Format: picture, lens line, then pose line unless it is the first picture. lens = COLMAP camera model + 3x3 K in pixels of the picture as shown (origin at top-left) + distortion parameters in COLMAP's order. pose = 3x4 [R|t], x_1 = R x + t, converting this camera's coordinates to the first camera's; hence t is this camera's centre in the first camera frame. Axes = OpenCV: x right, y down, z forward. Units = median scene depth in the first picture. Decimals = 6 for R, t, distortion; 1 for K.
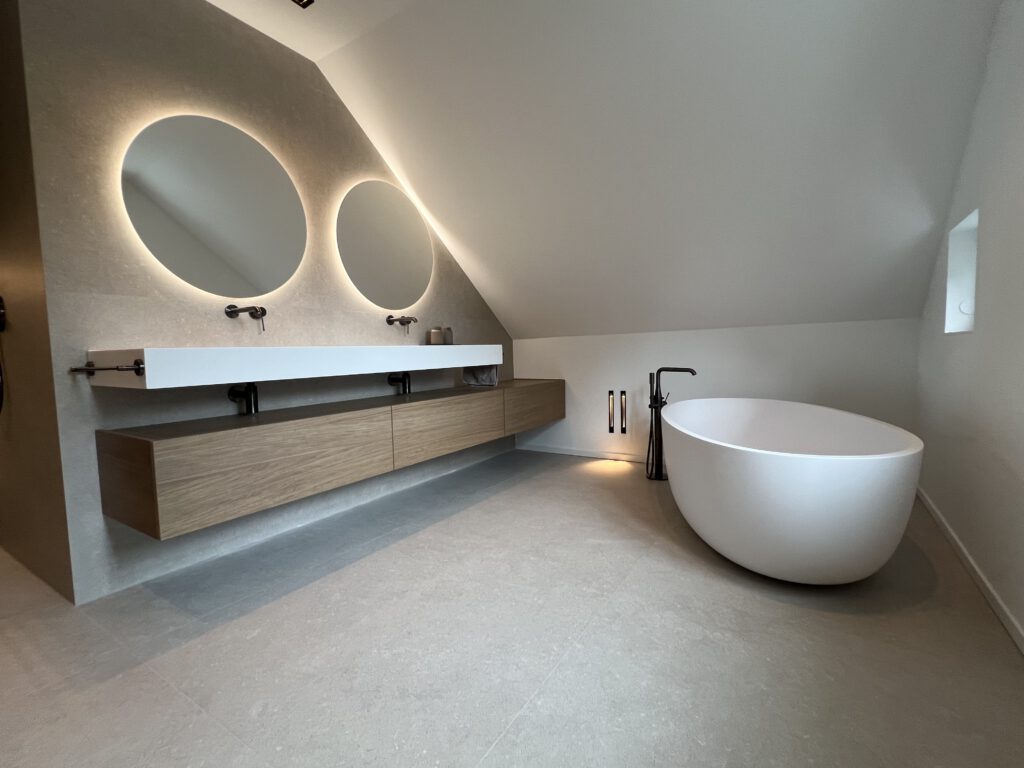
lens RADIAL K [[464.8, 0, 507.2], [0, 464.8, 384.3], [0, 0, 1]] dist [-0.002826, 0.001814]
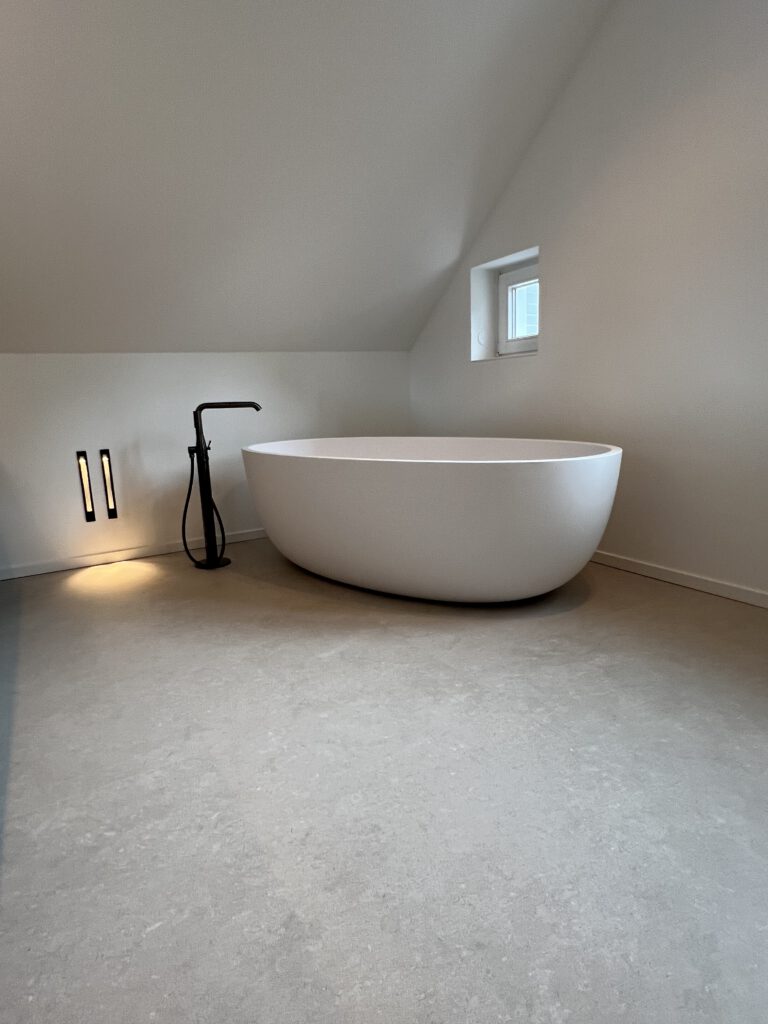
lens RADIAL K [[575.0, 0, 381.5], [0, 575.0, 511.2], [0, 0, 1]] dist [0.002903, 0.001871]
pose [[0.441383, -0.162044, 0.882566, -0.432915], [0.089075, 0.986613, 0.136600, 0.038543], [-0.892887, 0.018321, 0.449909, 0.550855]]
